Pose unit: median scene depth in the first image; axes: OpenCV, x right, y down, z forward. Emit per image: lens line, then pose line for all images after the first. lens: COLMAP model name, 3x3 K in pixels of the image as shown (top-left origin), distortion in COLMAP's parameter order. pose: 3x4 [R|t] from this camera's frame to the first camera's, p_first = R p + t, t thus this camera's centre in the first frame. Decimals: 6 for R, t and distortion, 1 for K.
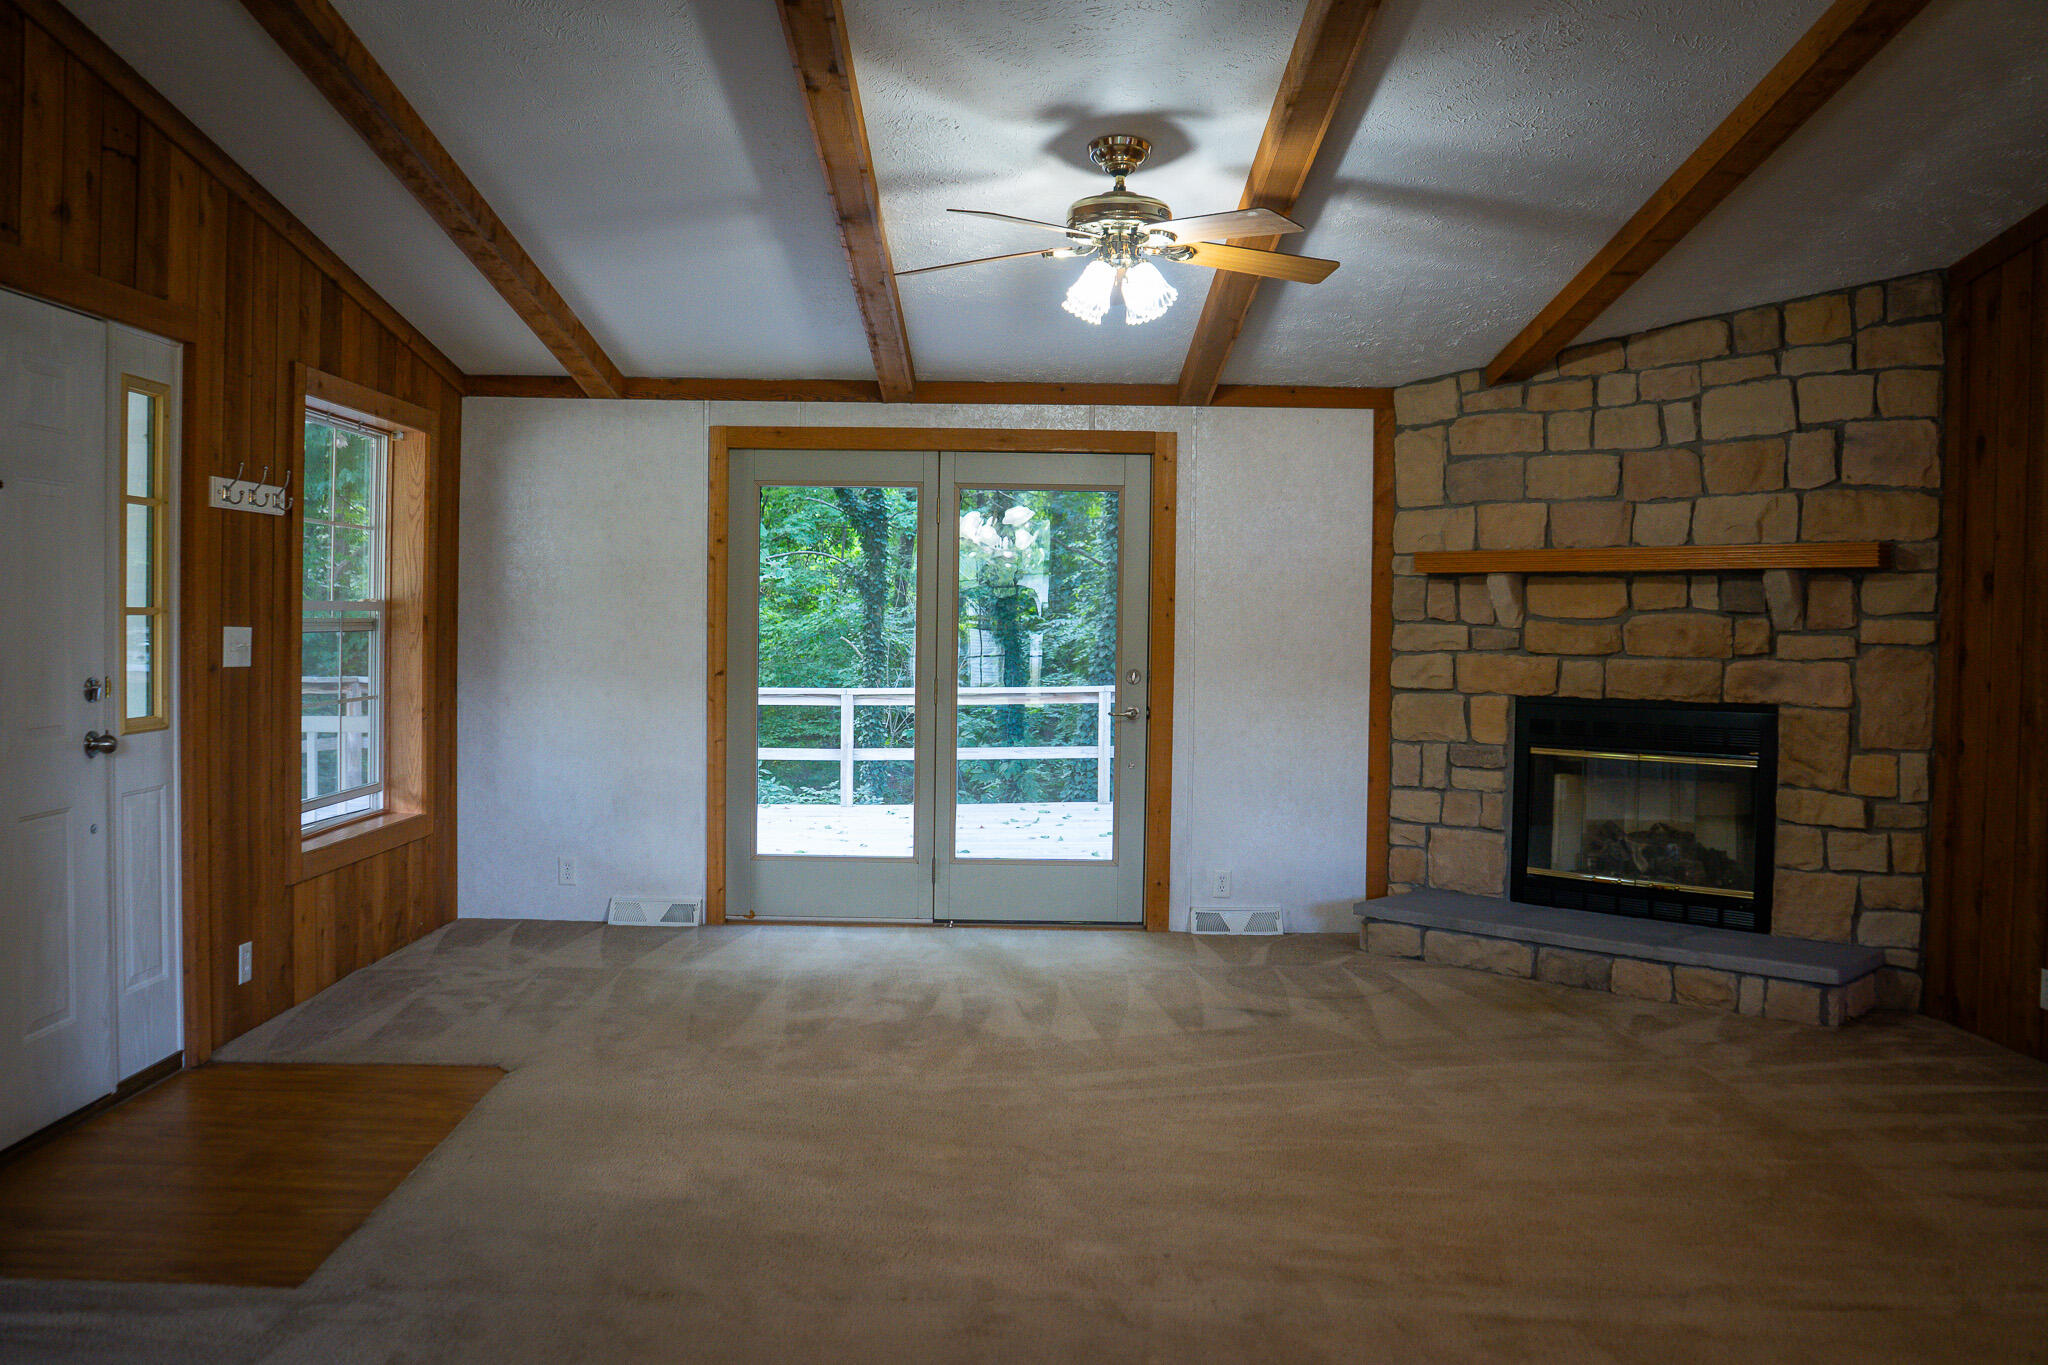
lens RADIAL K [[1644.2, 0, 1024.0], [0, 1644.2, 682.5], [0, 0, 1]] dist [-0.112329, 0.054650]
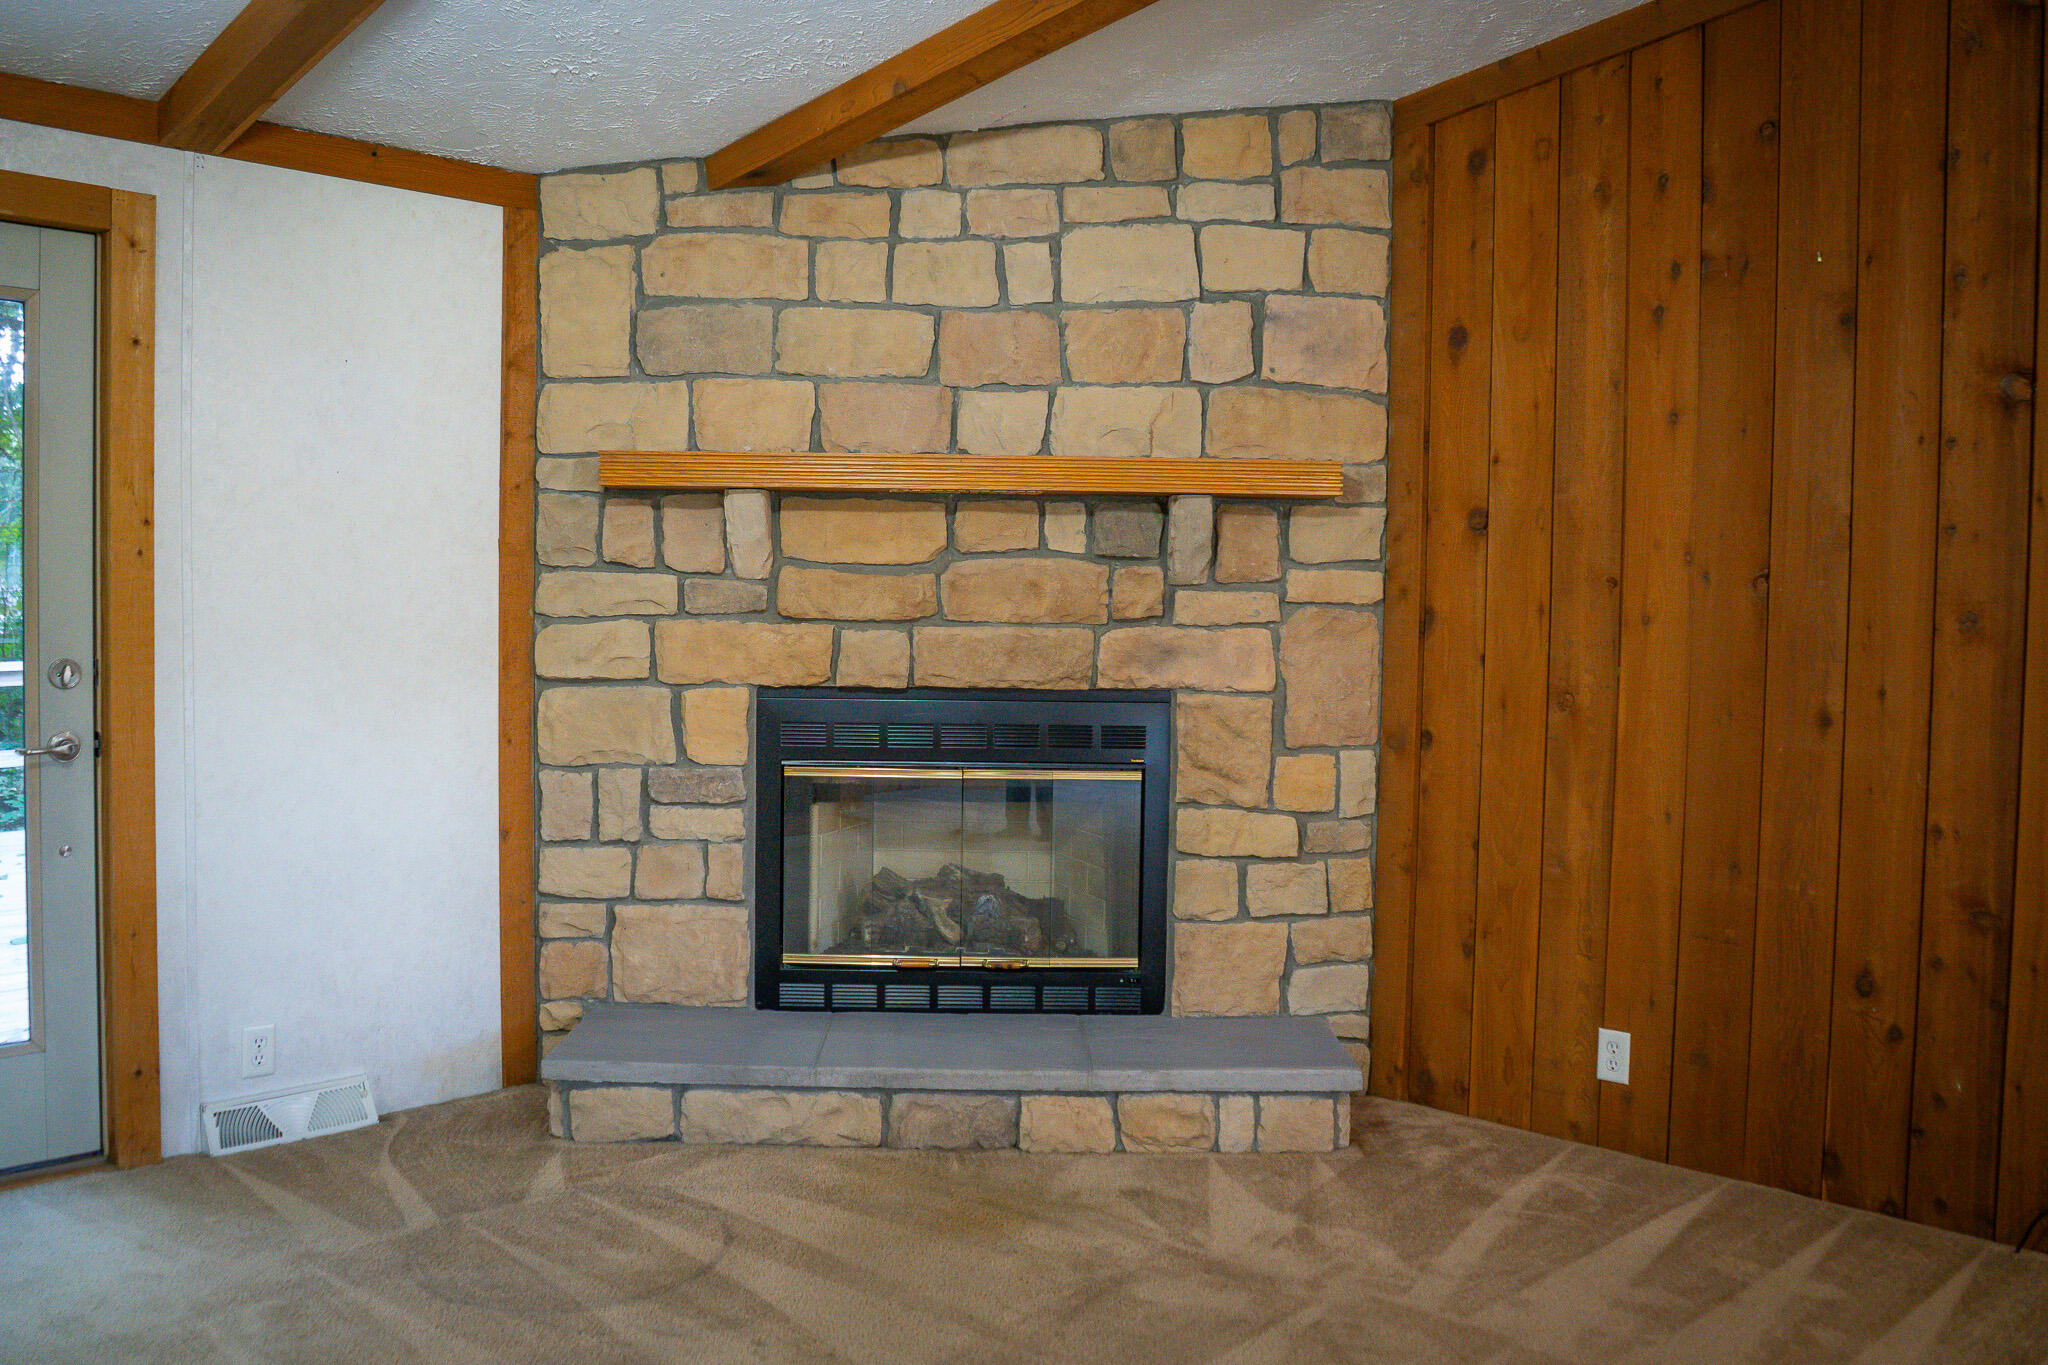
lens RADIAL K [[1644.2, 0, 1024.0], [0, 1644.2, 682.5], [0, 0, 1]] dist [-0.112329, 0.054650]
pose [[0.708500, -0.034282, 0.704878, -0.078568], [0.017452, 0.999365, 0.031063, -0.012214], [-0.705495, -0.009707, 0.708648, 0.517985]]
